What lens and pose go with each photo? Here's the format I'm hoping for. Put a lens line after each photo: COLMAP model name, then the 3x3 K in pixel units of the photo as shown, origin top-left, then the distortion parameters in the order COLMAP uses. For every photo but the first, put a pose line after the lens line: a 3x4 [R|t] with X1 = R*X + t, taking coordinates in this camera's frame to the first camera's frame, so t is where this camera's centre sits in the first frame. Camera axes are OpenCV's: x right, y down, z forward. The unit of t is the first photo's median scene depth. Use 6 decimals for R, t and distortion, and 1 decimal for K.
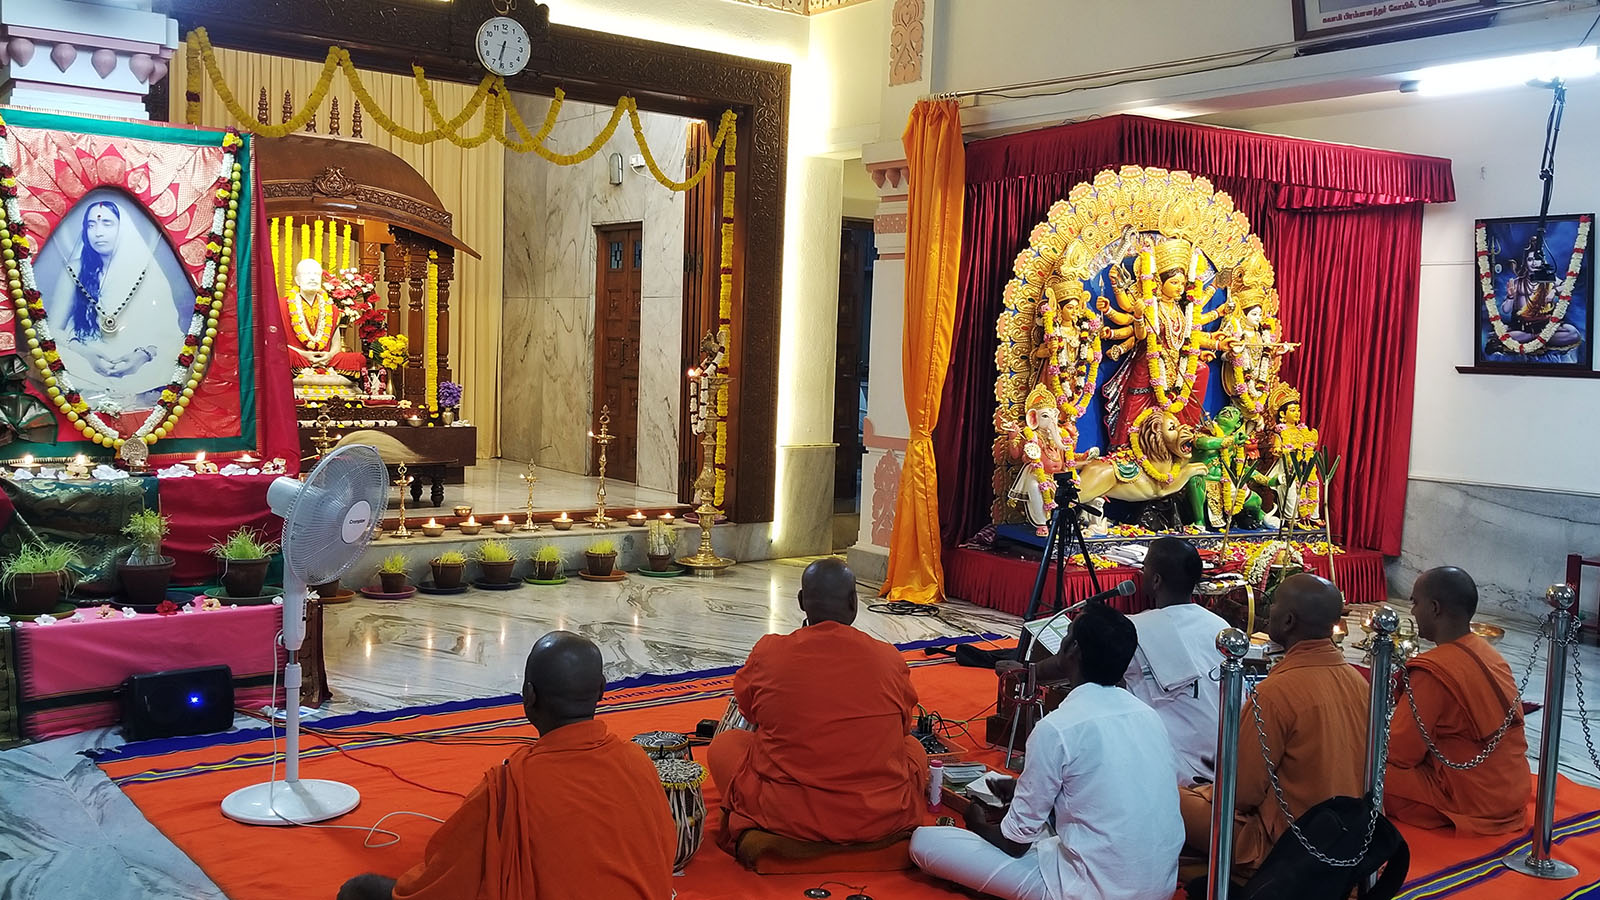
lens RADIAL K [[1324.8, 0, 800.0], [0, 1324.8, 450.0], [0, 0, 1]] dist [-0.001799, -0.010555]
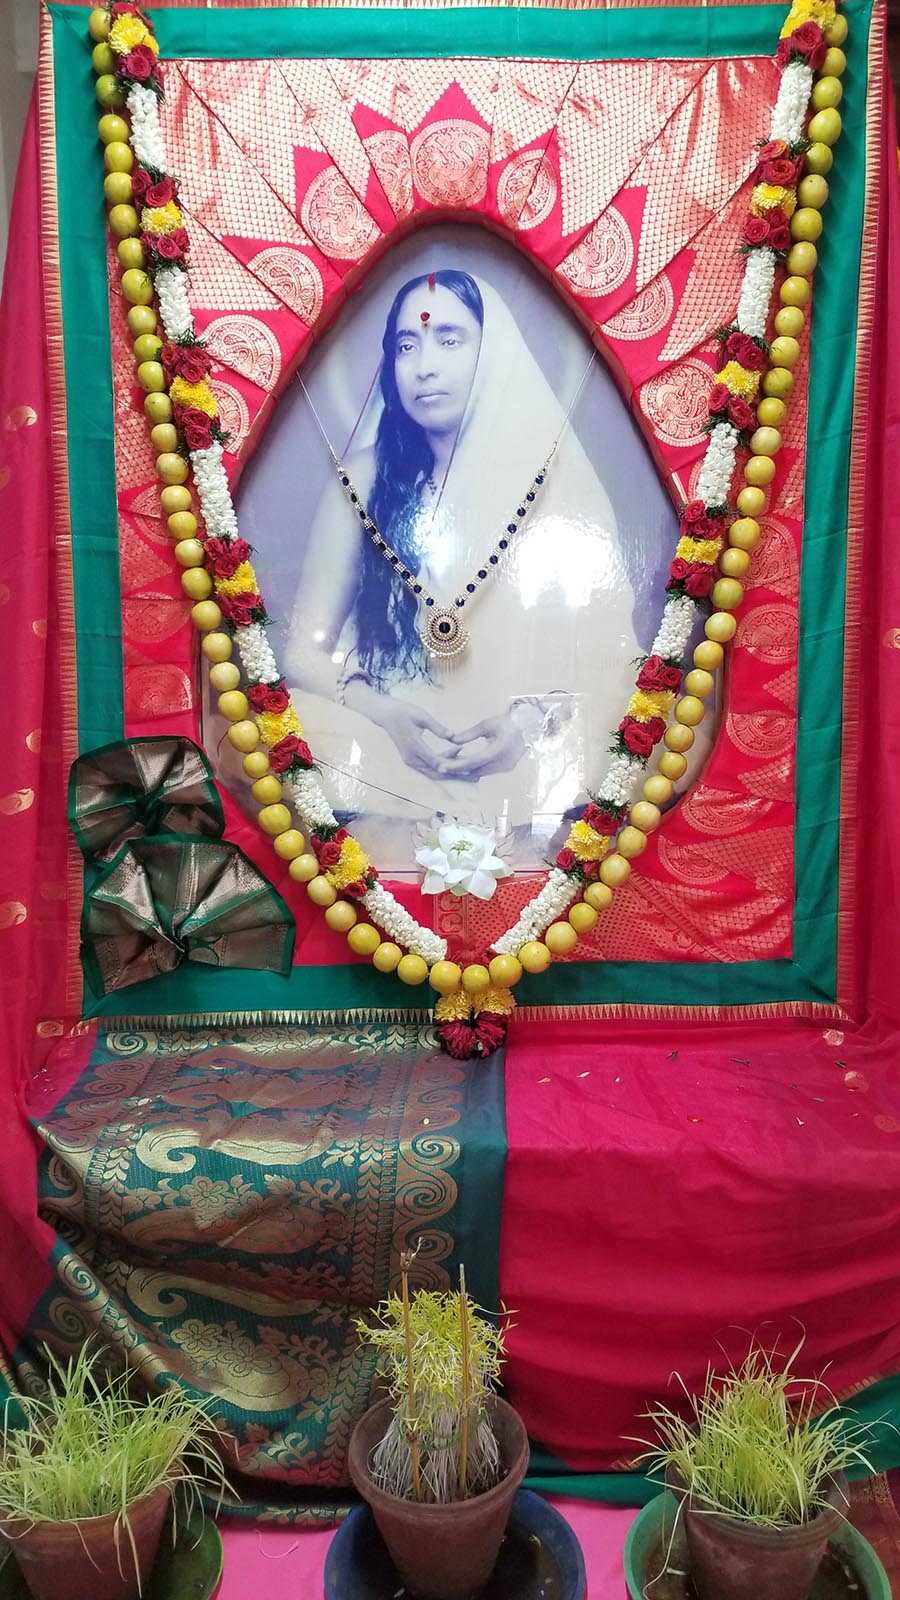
lens RADIAL K [[1198.9, 0, 450.0], [0, 1198.9, 800.0], [0, 0, 1]] dist [-0.016175, -0.006591]
pose [[0.750227, 0.081681, -0.656115, -0.310076], [-0.031706, 0.995643, 0.087696, -0.078878], [0.660419, -0.044989, 0.749548, 0.763223]]
